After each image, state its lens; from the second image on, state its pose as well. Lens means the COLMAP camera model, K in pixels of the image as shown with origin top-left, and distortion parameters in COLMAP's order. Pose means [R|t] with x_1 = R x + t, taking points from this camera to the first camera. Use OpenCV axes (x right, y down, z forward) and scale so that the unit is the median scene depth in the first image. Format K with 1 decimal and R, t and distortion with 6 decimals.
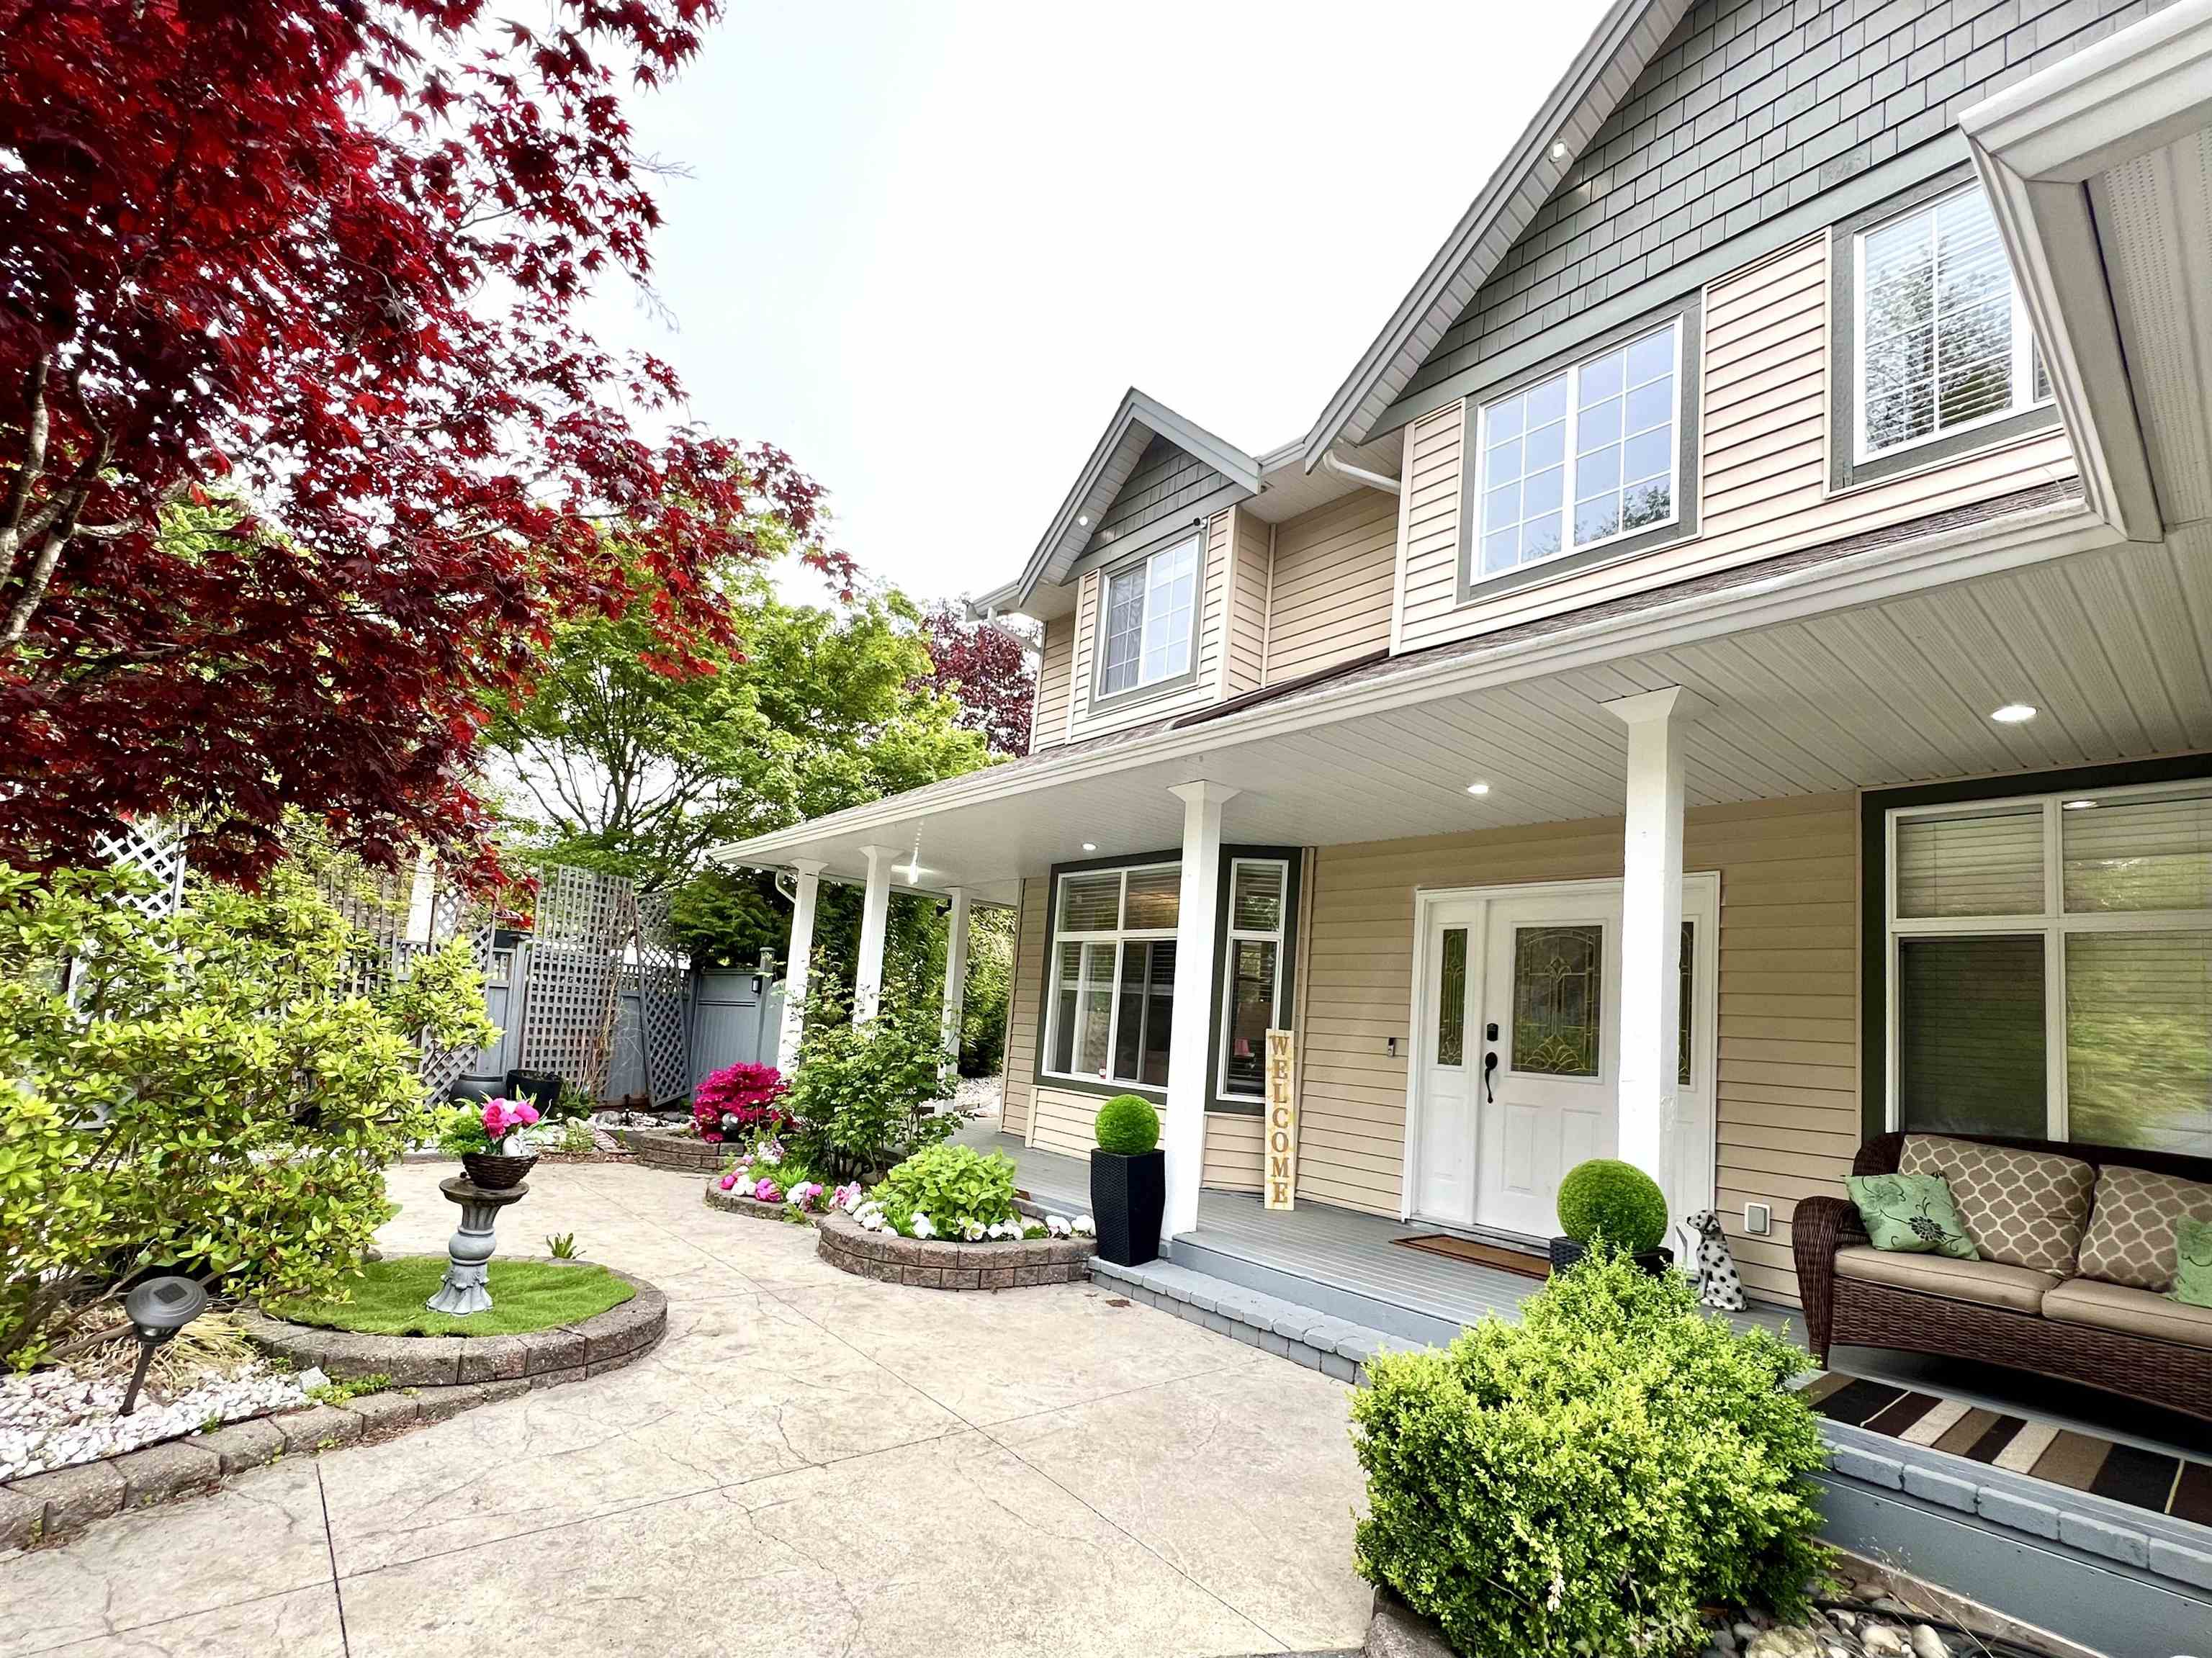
lens RADIAL K [[1004.6, 0, 1126.6], [0, 1004.6, 924.4], [0, 0, 1]] dist [-0.003764, -0.000185]
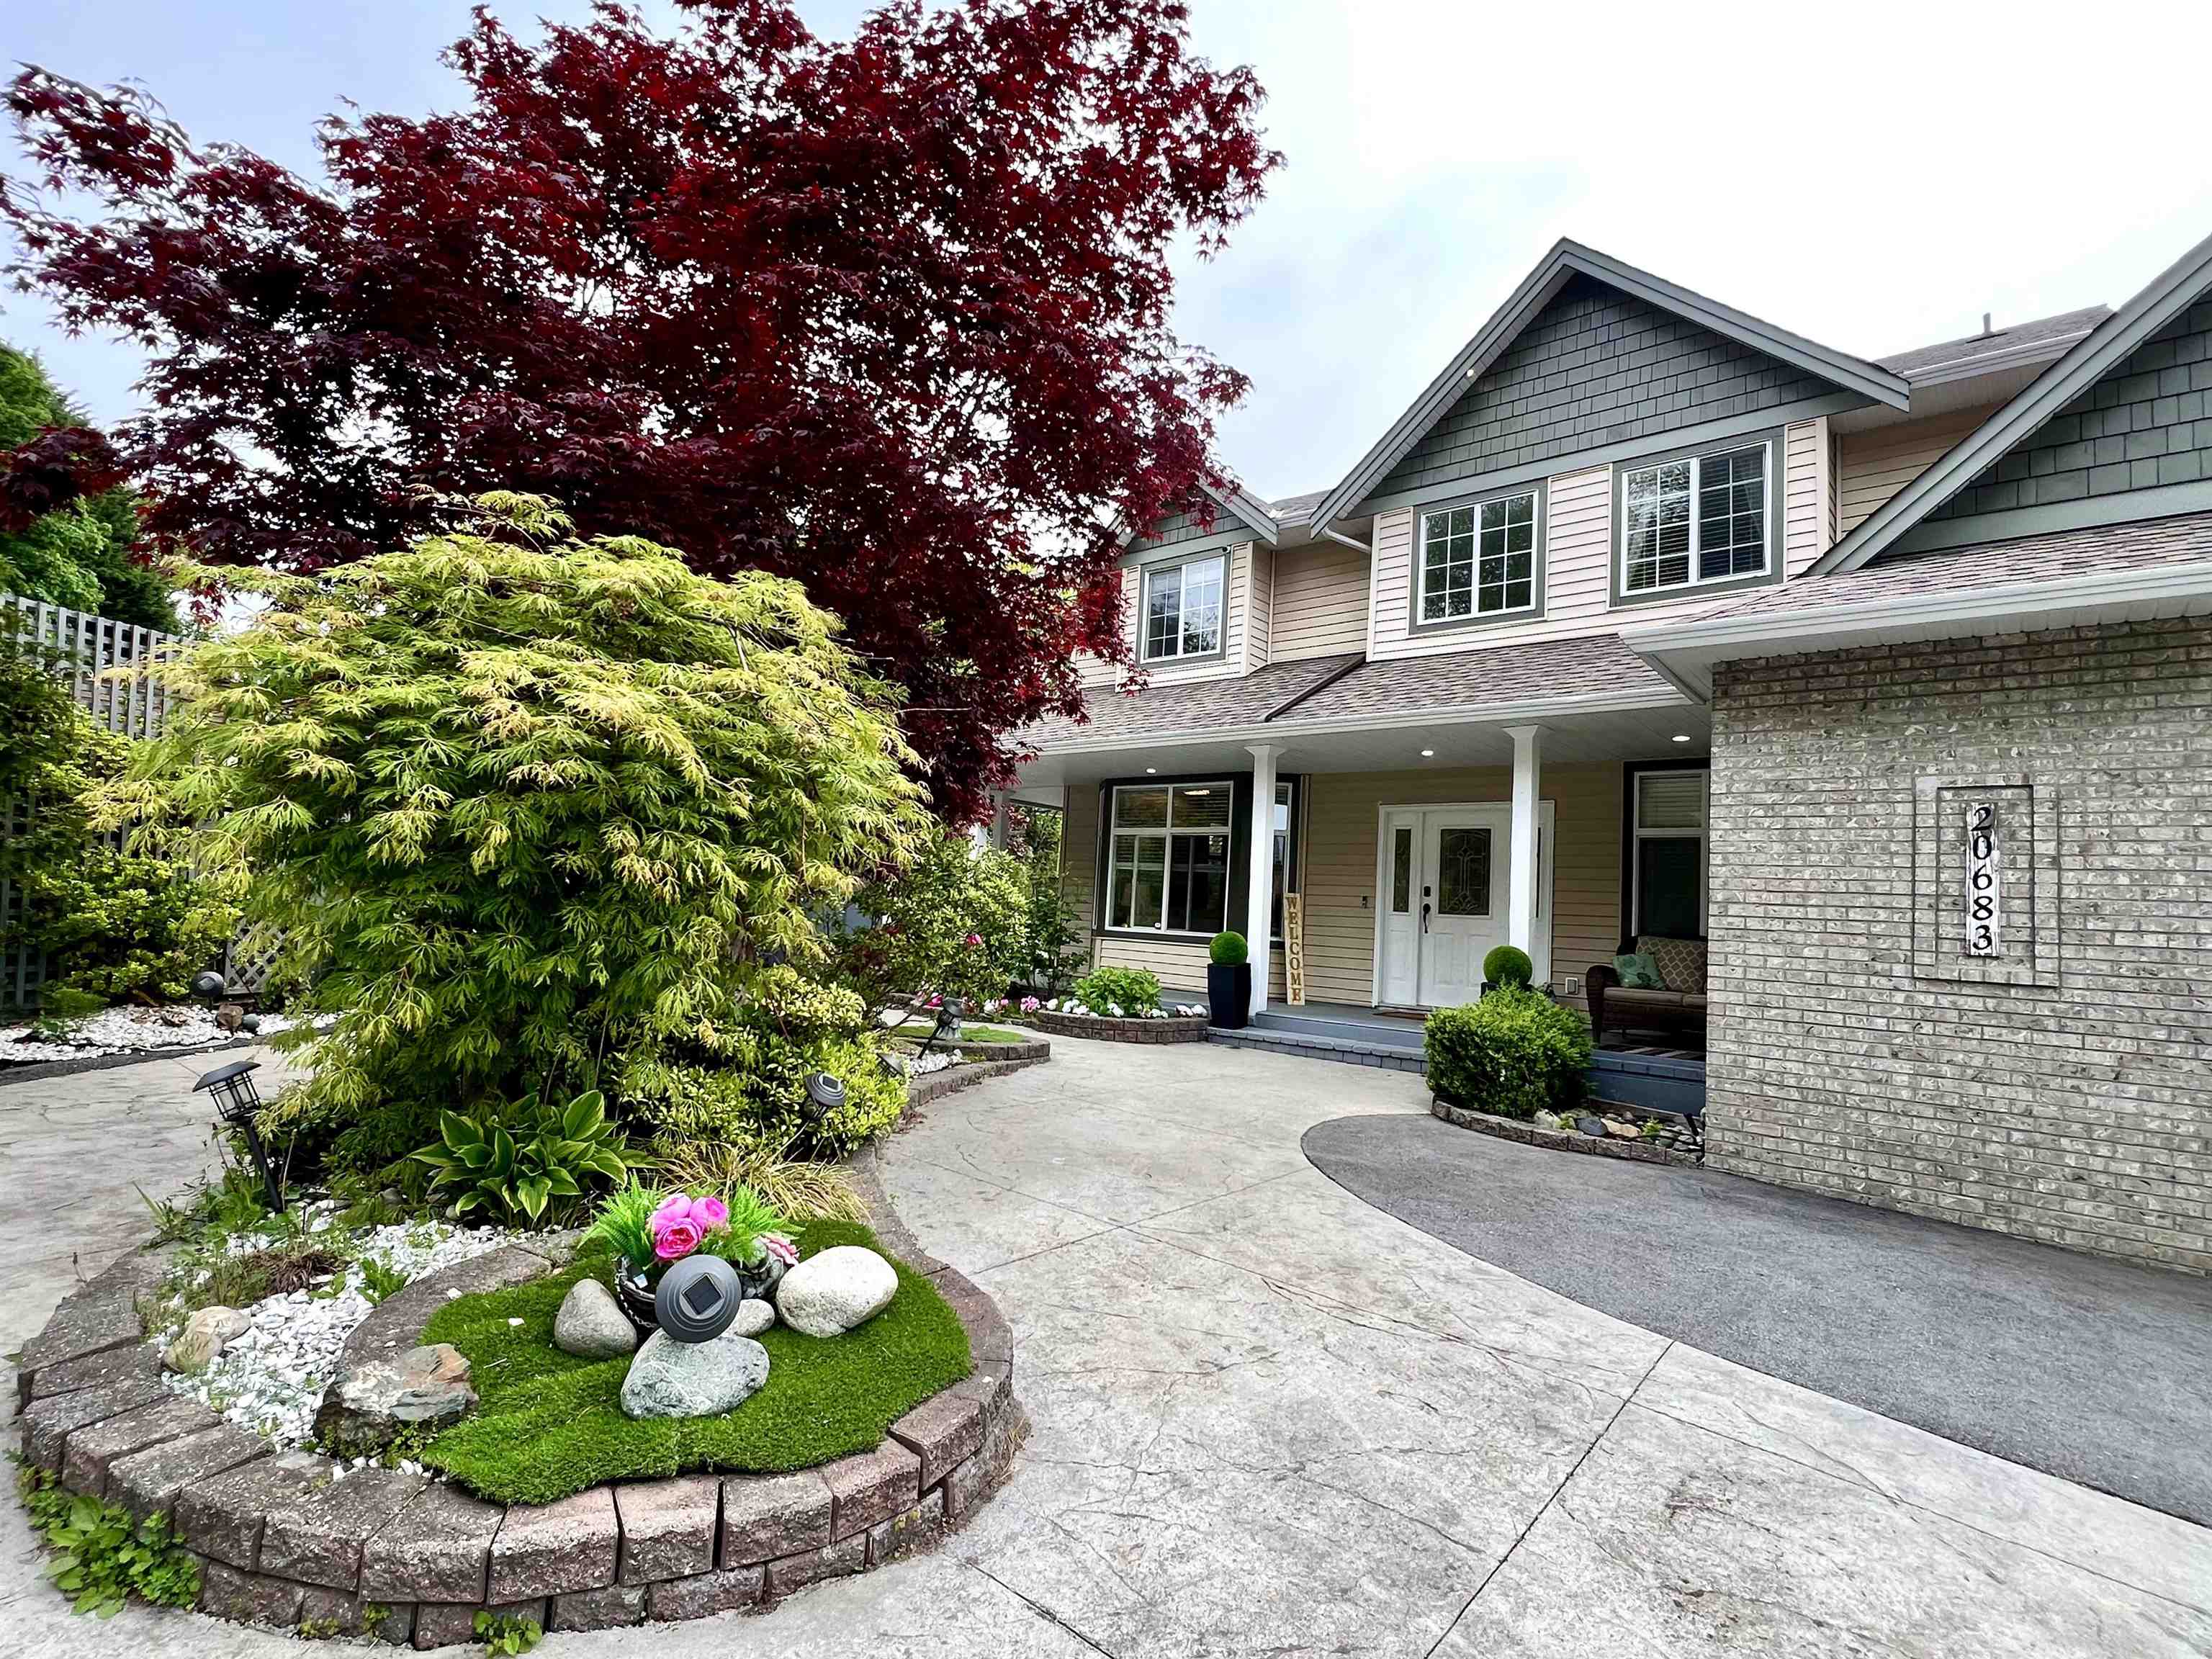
lens RADIAL K [[1090.8, 0, 1116.2], [0, 1090.8, 823.0], [0, 0, 1]] dist [0.000522, -0.001064]
pose [[0.987848, -0.006493, 0.155288, -0.416929], [0.002428, 0.999650, 0.026357, -0.054479], [-0.155405, -0.025659, 0.987517, -0.691062]]
